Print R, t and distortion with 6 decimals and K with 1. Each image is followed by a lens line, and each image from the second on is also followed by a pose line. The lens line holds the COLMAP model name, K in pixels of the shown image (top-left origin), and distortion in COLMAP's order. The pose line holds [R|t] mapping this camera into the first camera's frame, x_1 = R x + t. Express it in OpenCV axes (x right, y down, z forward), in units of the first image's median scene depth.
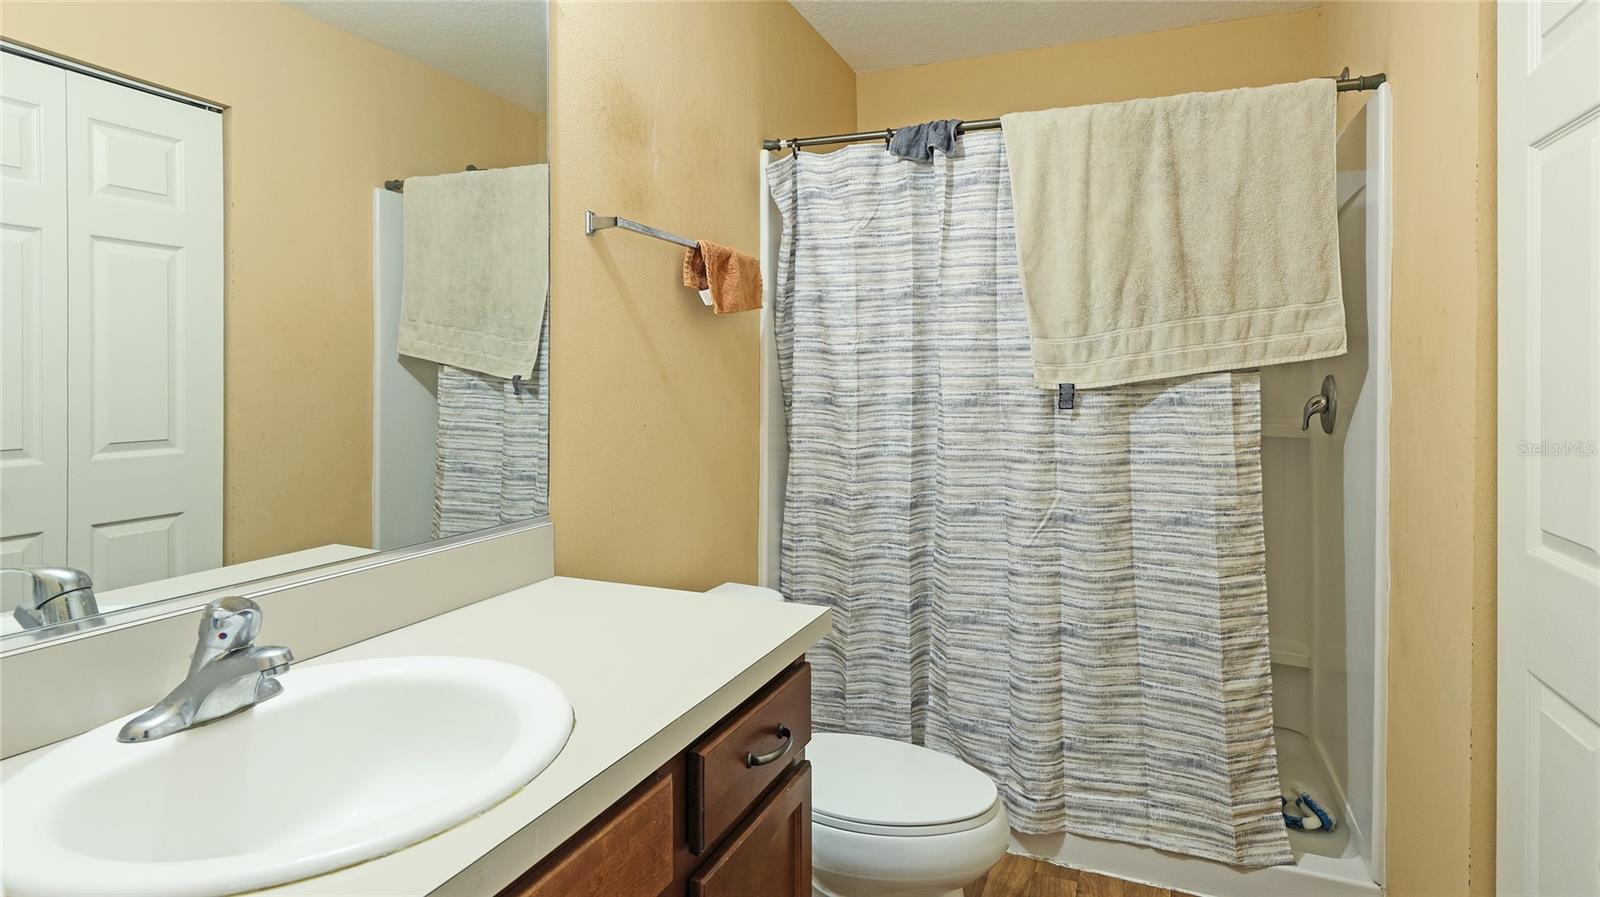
lens RADIAL K [[703.0, 0, 801.1], [0, 703.0, 433.8], [0, 0, 1]] dist [0.001260, 0.000074]
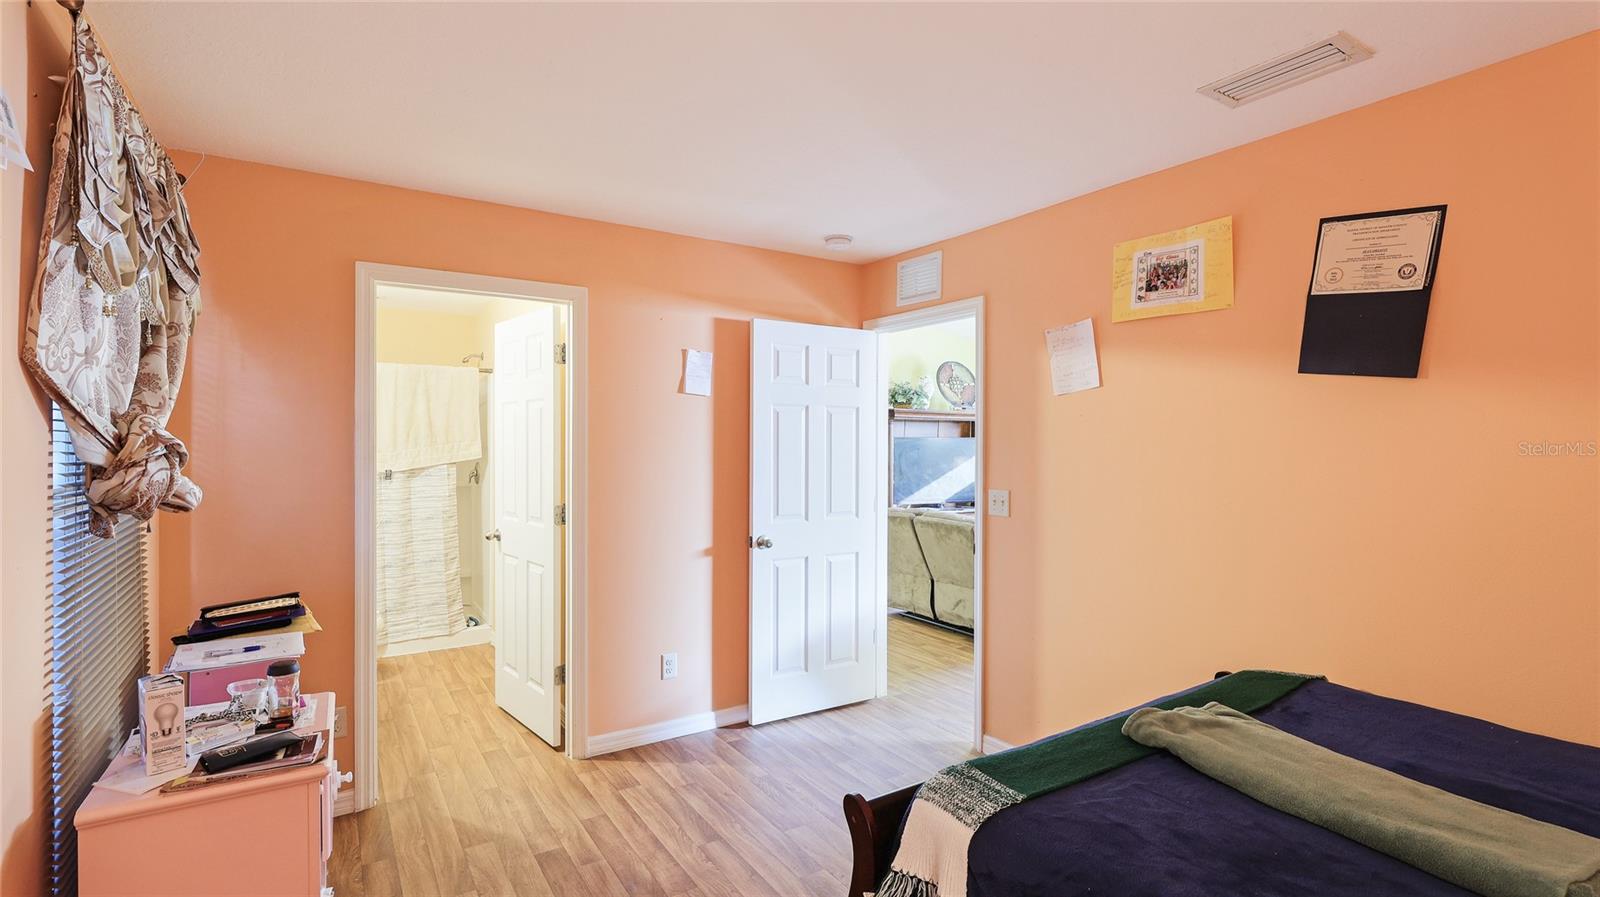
lens RADIAL K [[727.9, 0, 802.0], [0, 727.9, 436.9], [0, 0, 1]] dist [0.000435, 0.000919]
pose [[0.489683, -0.006204, 0.871879, -1.238969], [0.002225, 0.999980, 0.005866, -0.209490], [-0.871898, -0.000932, 0.489687, -1.678824]]
